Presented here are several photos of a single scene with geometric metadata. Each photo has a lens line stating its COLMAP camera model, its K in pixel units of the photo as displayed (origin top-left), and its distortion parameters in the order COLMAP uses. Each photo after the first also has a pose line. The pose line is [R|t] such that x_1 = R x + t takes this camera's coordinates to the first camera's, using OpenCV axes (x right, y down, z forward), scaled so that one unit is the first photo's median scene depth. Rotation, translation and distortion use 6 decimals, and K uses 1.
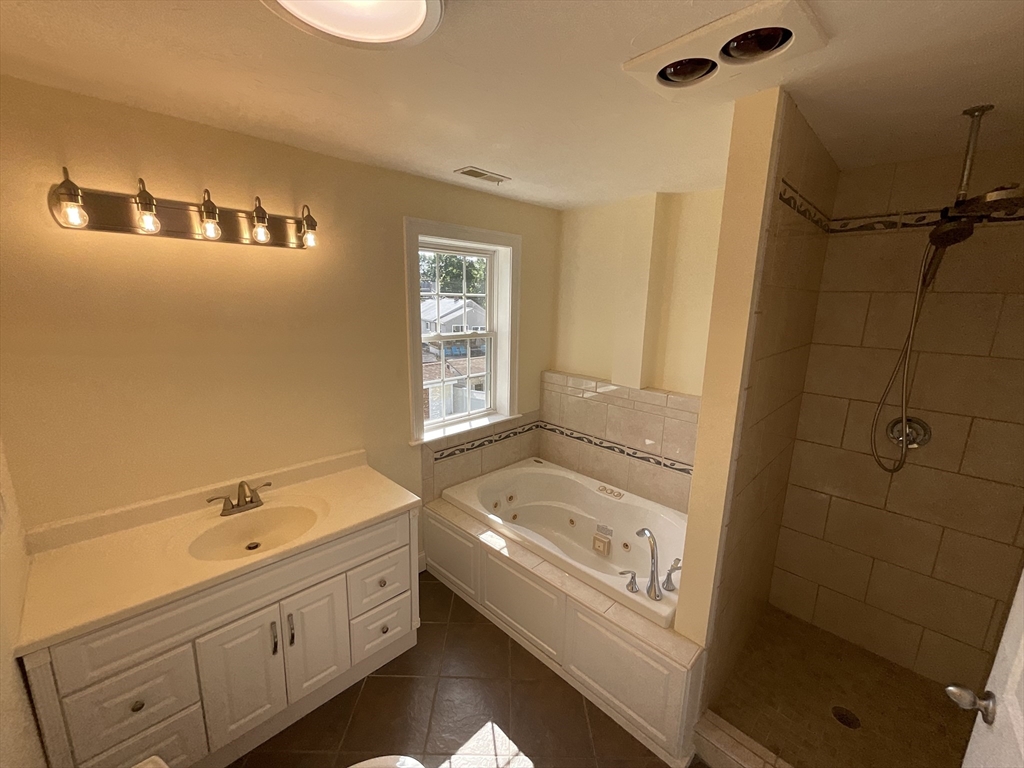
lens RADIAL K [[417.2, 0, 512.3], [0, 417.2, 385.6], [0, 0, 1]] dist [-0.000299, -0.000495]
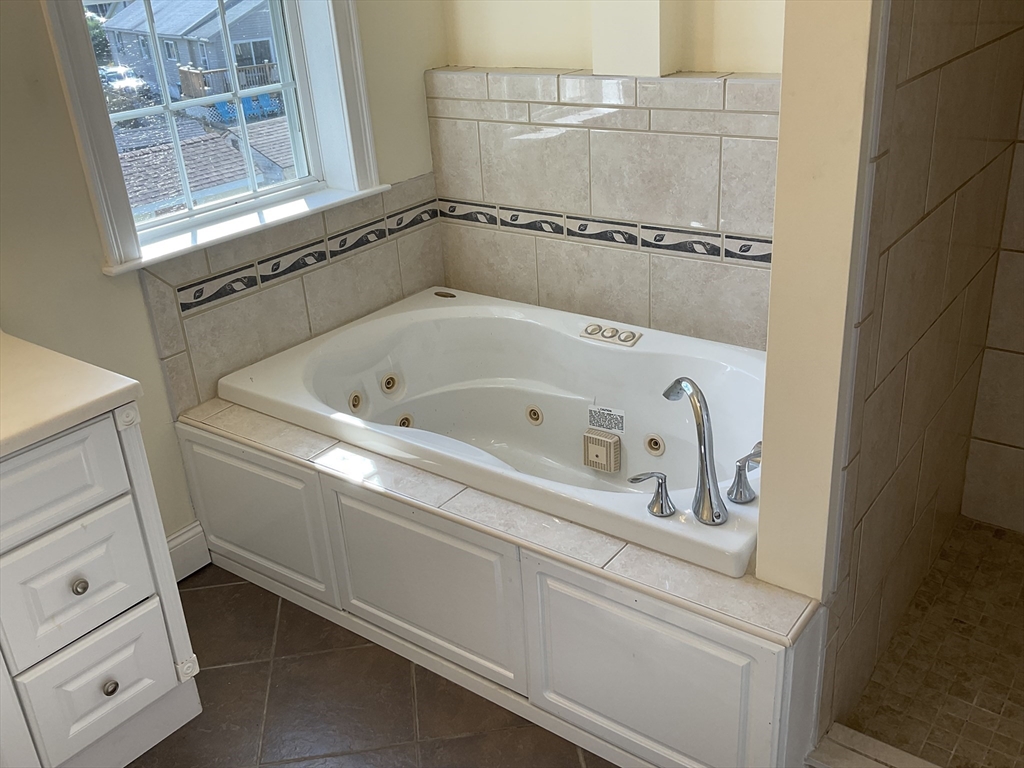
lens RADIAL K [[942.2, 0, 511.9], [0, 942.2, 382.8], [0, 0, 1]] dist [0.036596, 0.000000]
pose [[0.987250, -0.131952, 0.089031, 0.040764], [0.109339, 0.968630, 0.223160, 0.079093], [-0.115685, -0.210580, 0.970708, 0.050071]]
